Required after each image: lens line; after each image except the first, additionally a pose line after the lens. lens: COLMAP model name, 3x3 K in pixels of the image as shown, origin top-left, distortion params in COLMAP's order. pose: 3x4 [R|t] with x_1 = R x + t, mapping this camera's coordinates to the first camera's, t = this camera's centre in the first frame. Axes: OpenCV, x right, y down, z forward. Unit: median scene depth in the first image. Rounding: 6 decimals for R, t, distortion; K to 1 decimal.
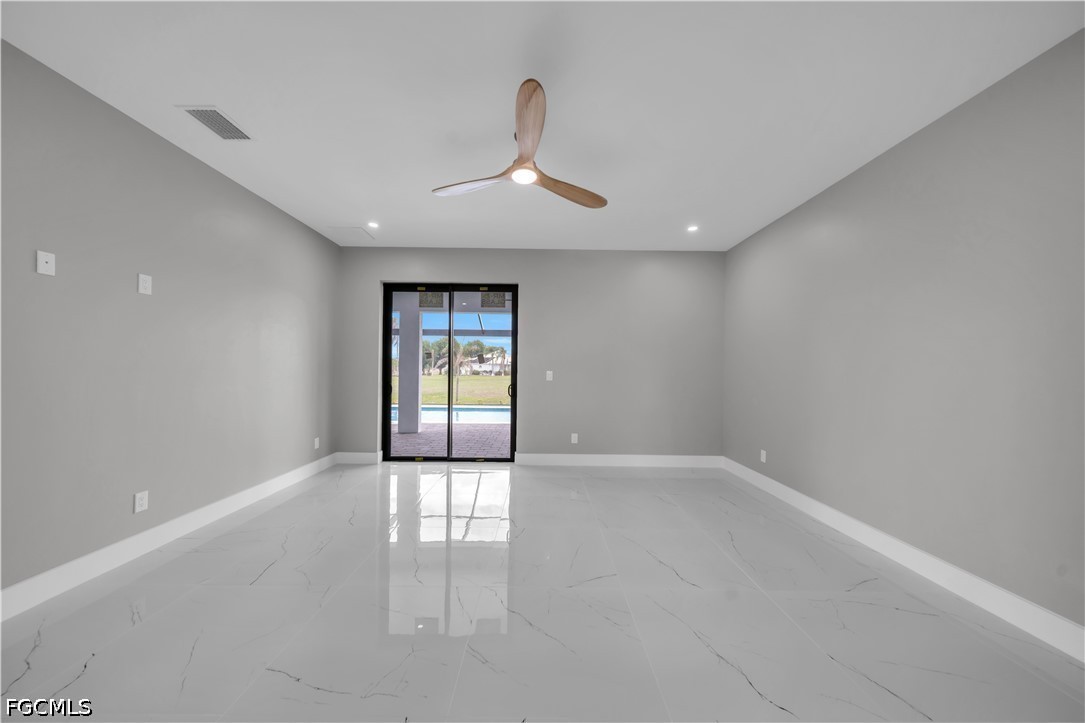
lens RADIAL K [[374.2, 0, 540.4], [0, 374.2, 369.0], [0, 0, 1]] dist [-0.002280, -0.000140]
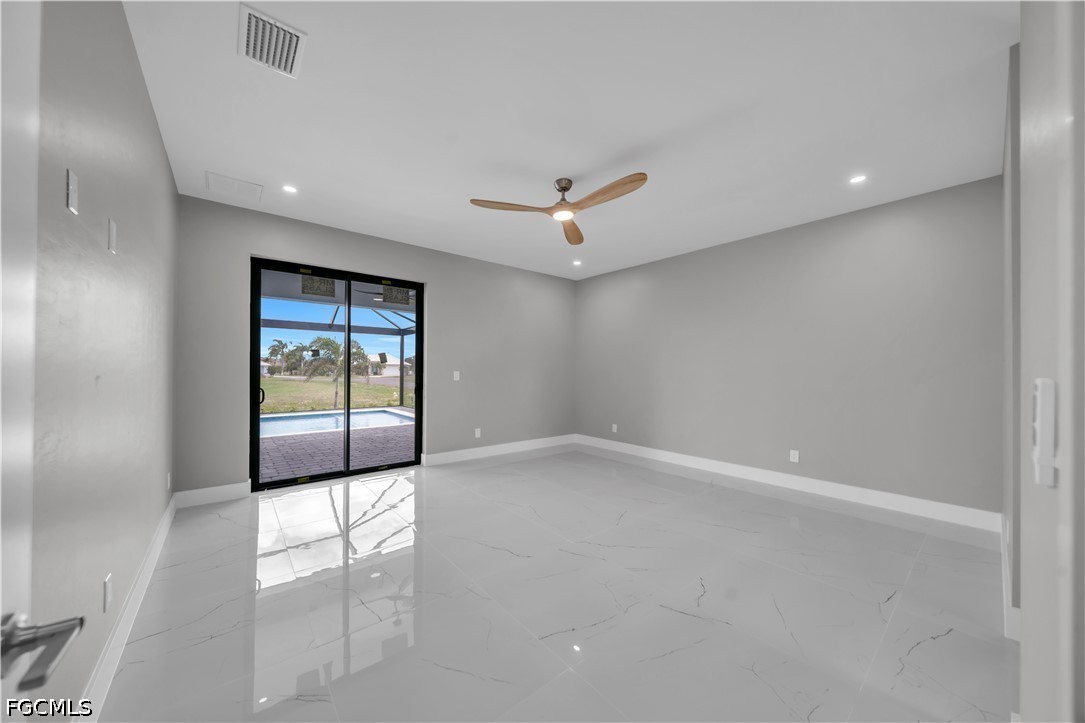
lens RADIAL K [[378.8, 0, 542.9], [0, 378.8, 362.8], [0, 0, 1]] dist [0.000666, 0.000027]
pose [[0.778499, 0.006726, 0.627610, -0.439559], [-0.000090, 0.999944, -0.010605, -0.004203], [-0.627646, 0.008199, 0.778456, 0.021685]]
